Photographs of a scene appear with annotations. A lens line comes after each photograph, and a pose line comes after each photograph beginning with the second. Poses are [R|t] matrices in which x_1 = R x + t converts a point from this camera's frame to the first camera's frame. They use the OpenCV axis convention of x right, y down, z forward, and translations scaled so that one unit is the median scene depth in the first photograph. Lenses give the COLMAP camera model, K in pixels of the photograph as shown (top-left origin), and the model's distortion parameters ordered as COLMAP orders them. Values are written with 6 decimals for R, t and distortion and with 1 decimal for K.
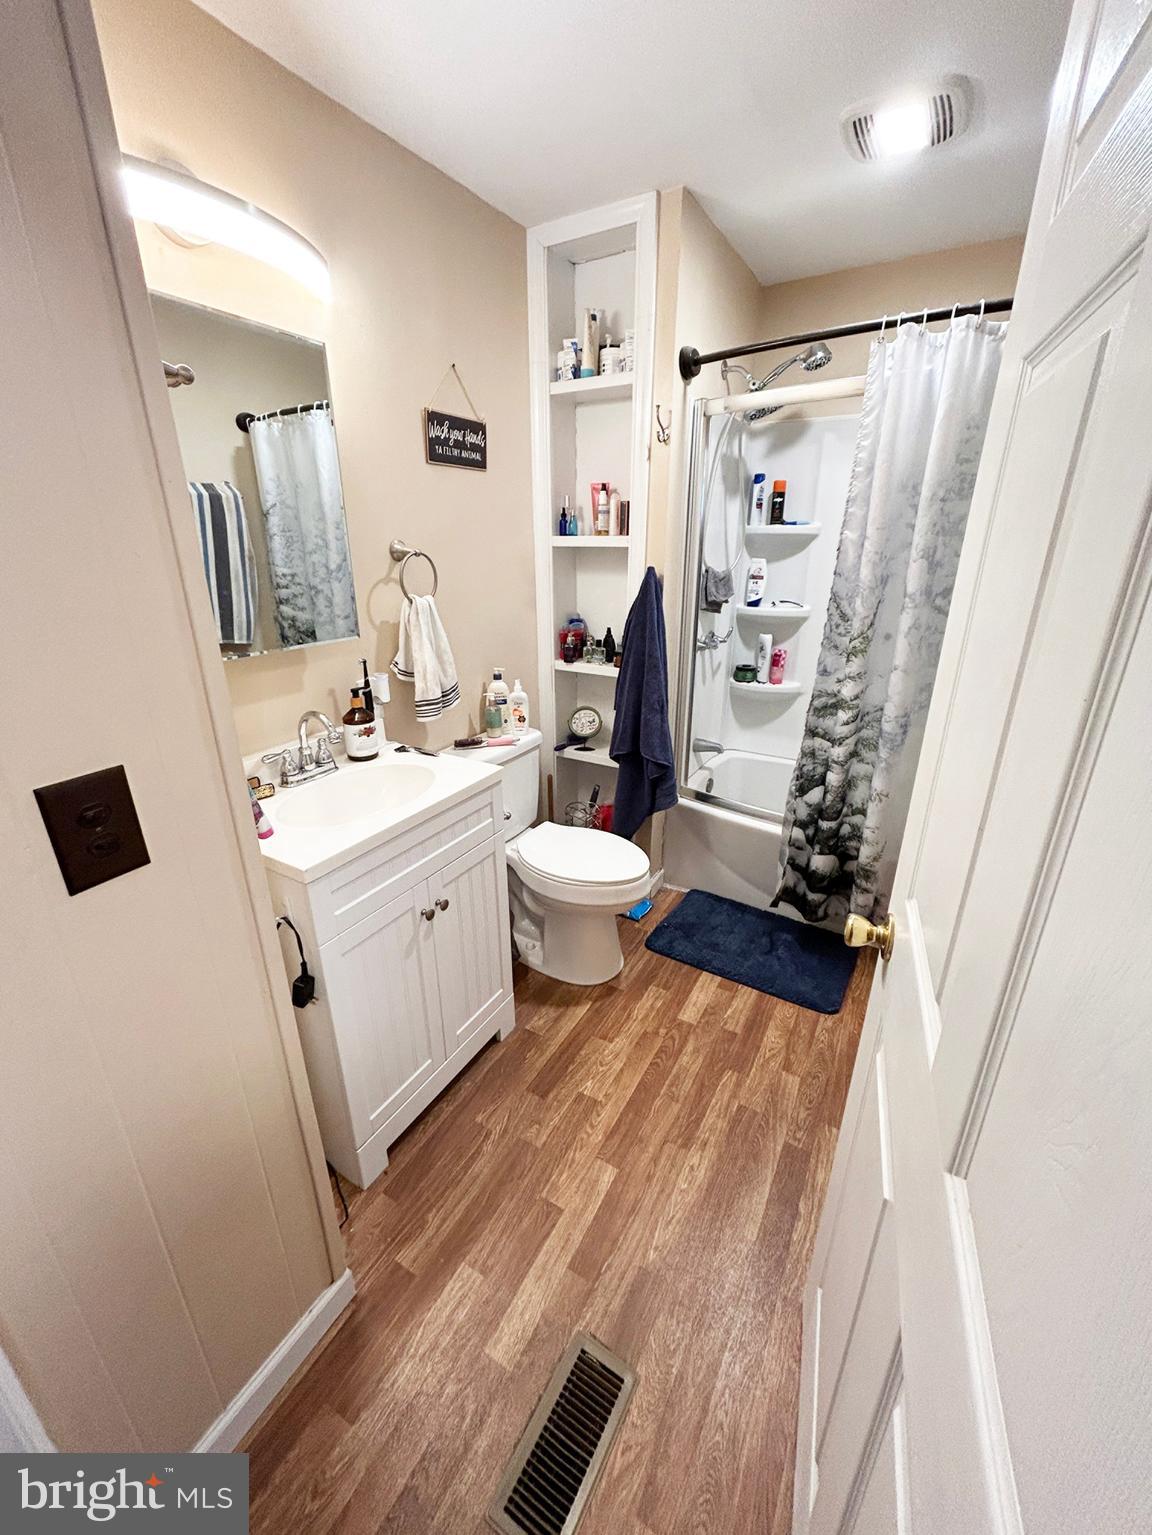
lens RADIAL K [[620.5, 0, 574.4], [0, 620.5, 768.4], [0, 0, 1]] dist [-0.000397, 0.000022]
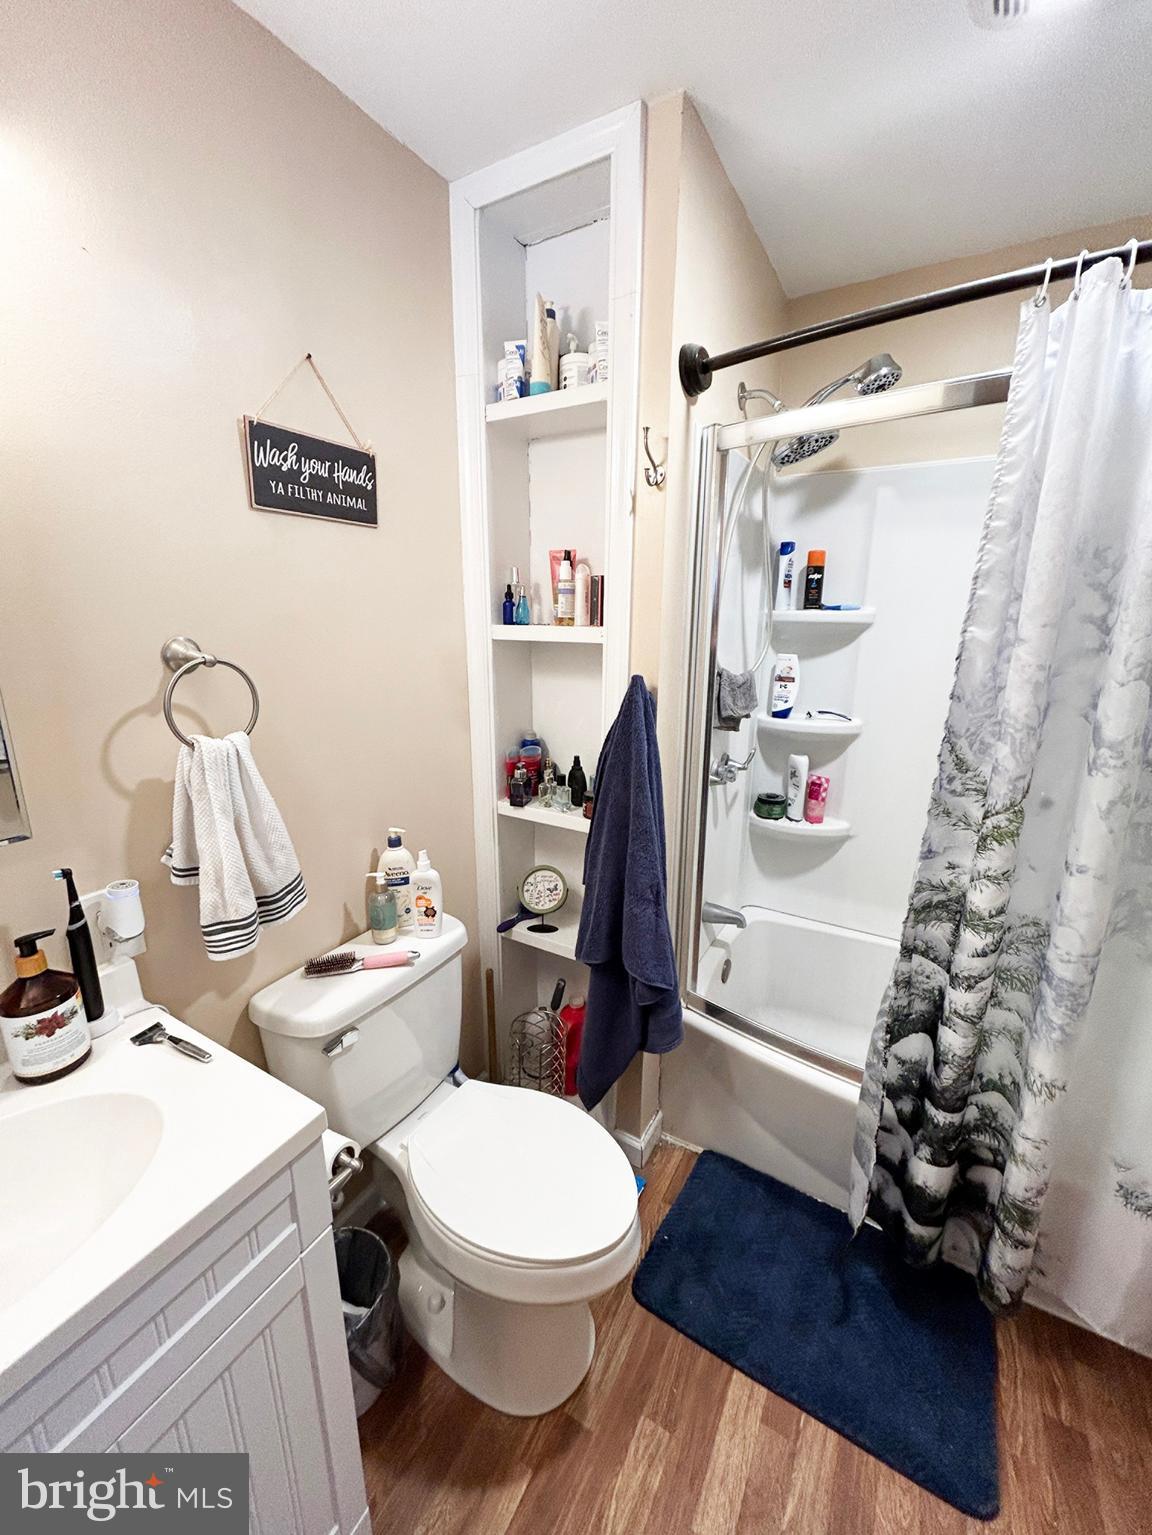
lens RADIAL K [[620.5, 0, 573.9], [0, 620.5, 768.3], [0, 0, 1]] dist [-0.000397, 0.000022]
pose [[0.999936, 0.006715, 0.009127, 0.053757], [-0.005662, 0.993825, -0.110812, -0.160882], [-0.009815, 0.110753, 0.993799, 0.384208]]
